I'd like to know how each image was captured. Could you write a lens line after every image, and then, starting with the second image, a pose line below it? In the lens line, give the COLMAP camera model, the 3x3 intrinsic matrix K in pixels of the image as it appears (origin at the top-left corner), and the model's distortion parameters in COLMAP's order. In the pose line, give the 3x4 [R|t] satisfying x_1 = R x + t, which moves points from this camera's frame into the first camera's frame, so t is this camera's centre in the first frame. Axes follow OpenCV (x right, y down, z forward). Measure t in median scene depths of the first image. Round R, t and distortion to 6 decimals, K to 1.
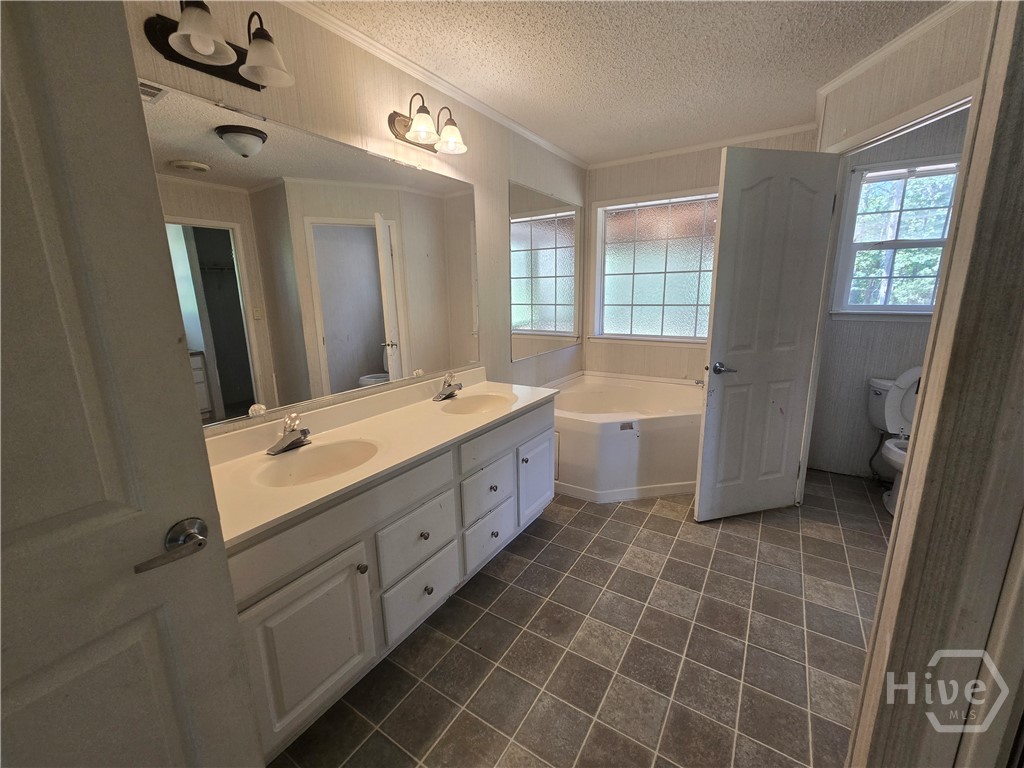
lens RADIAL K [[420.4, 0, 506.2], [0, 420.4, 387.5], [0, 0, 1]] dist [-0.000908, 0.000894]
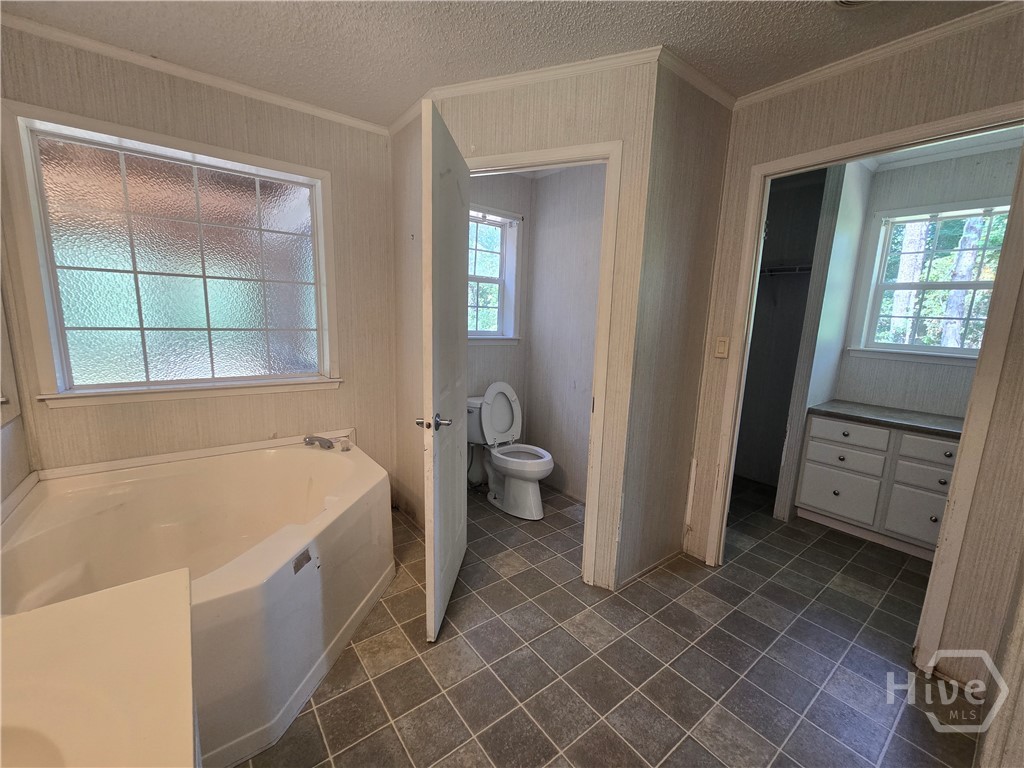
lens RADIAL K [[420.4, 0, 512.7], [0, 420.4, 386.6], [0, 0, 1]] dist [-0.000908, 0.000894]
pose [[0.325483, -0.127643, 0.936893, -0.103249], [0.167185, 0.983004, 0.075844, -0.129482], [-0.930650, 0.131948, 0.341291, 0.581584]]
